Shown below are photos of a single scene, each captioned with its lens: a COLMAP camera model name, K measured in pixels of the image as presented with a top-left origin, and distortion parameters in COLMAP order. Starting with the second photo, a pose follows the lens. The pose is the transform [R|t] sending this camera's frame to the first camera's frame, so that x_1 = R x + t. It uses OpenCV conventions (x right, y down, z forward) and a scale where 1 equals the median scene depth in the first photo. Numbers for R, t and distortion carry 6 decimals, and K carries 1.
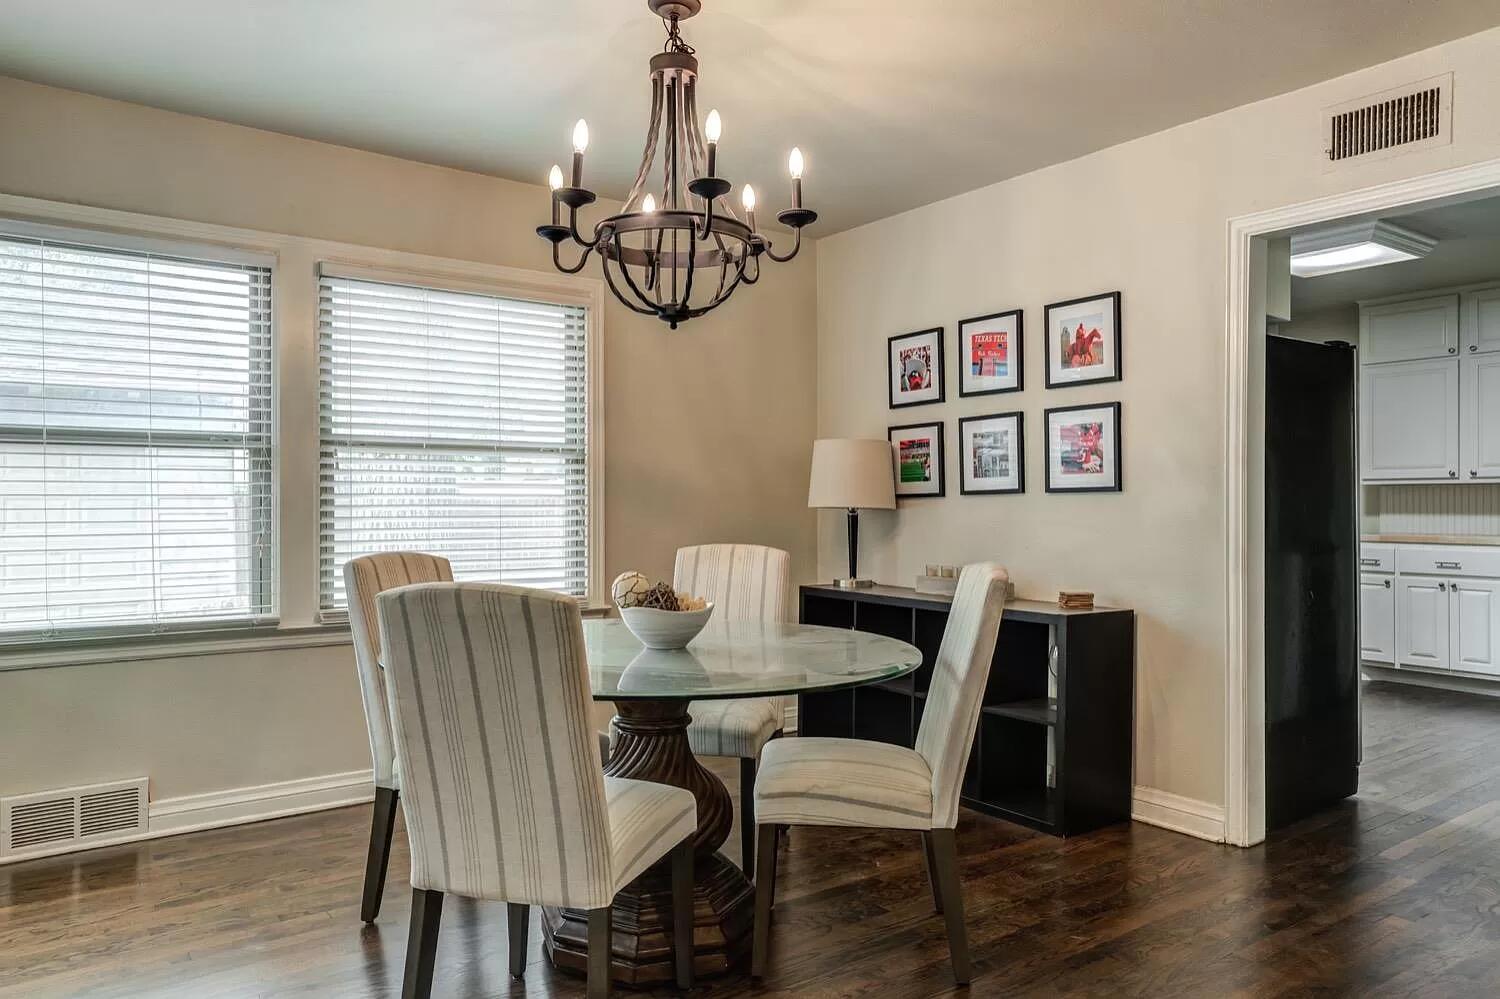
lens RADIAL K [[852.9, 0, 751.2], [0, 852.9, 503.7], [0, 0, 1]] dist [0.004230, -0.033678]
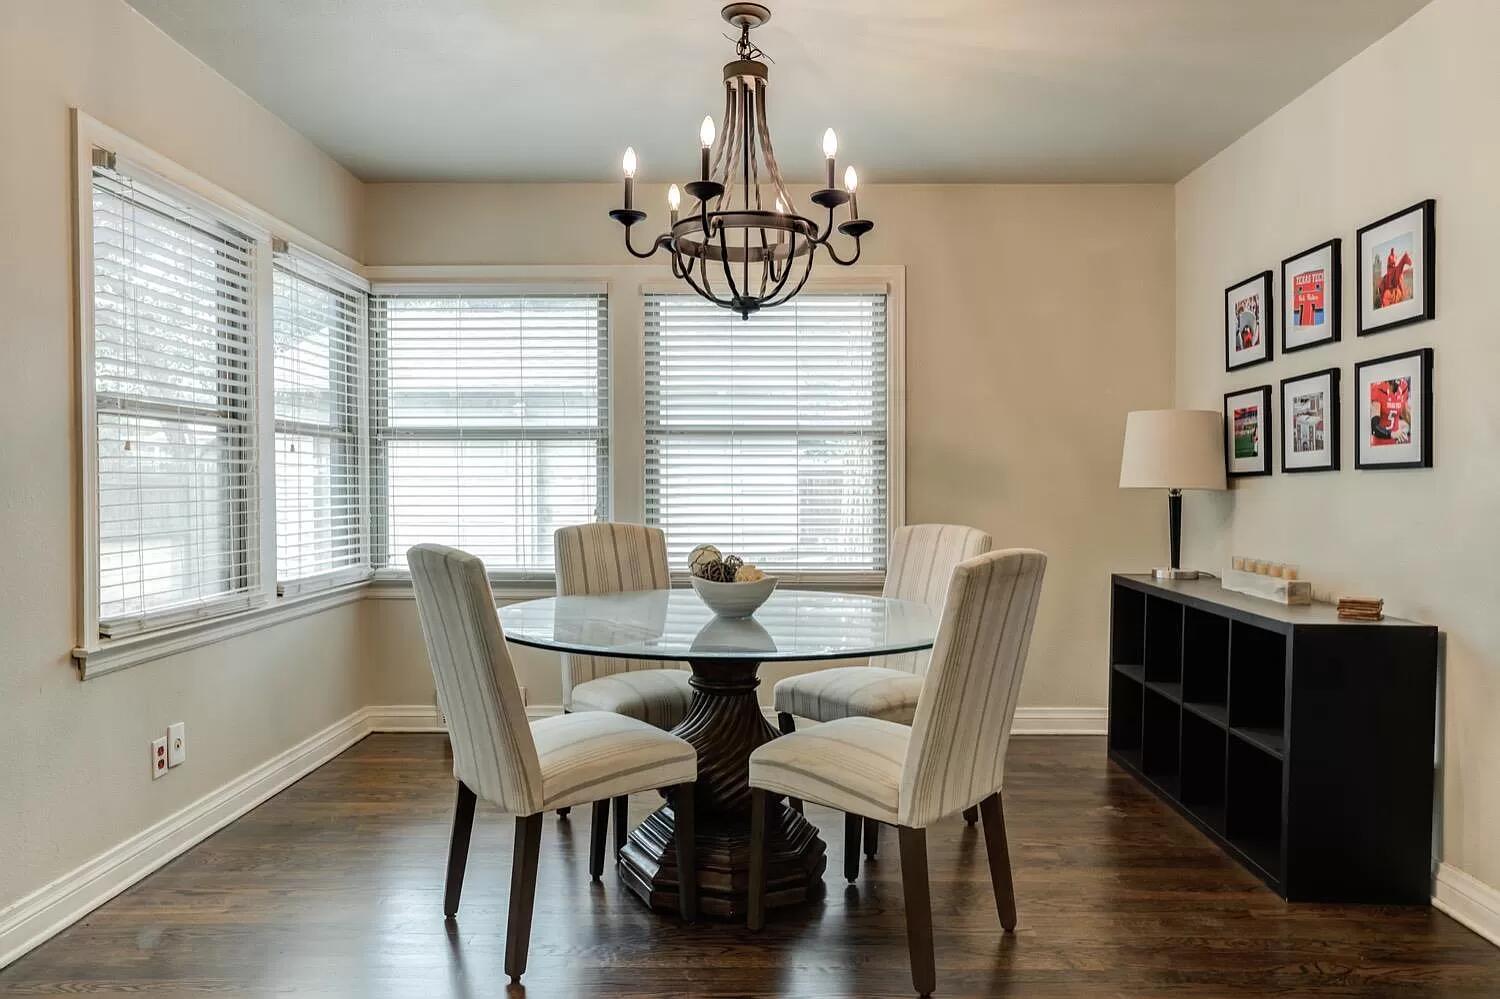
lens RADIAL K [[848.9, 0, 773.5], [0, 848.9, 496.8], [0, 0, 1]] dist [-0.038577, 0.028819]
pose [[0.855085, 0.009310, -0.518404, 0.294833], [-0.001327, 0.999875, 0.015767, 0.000384], [0.518486, -0.012794, 0.854991, 0.064787]]
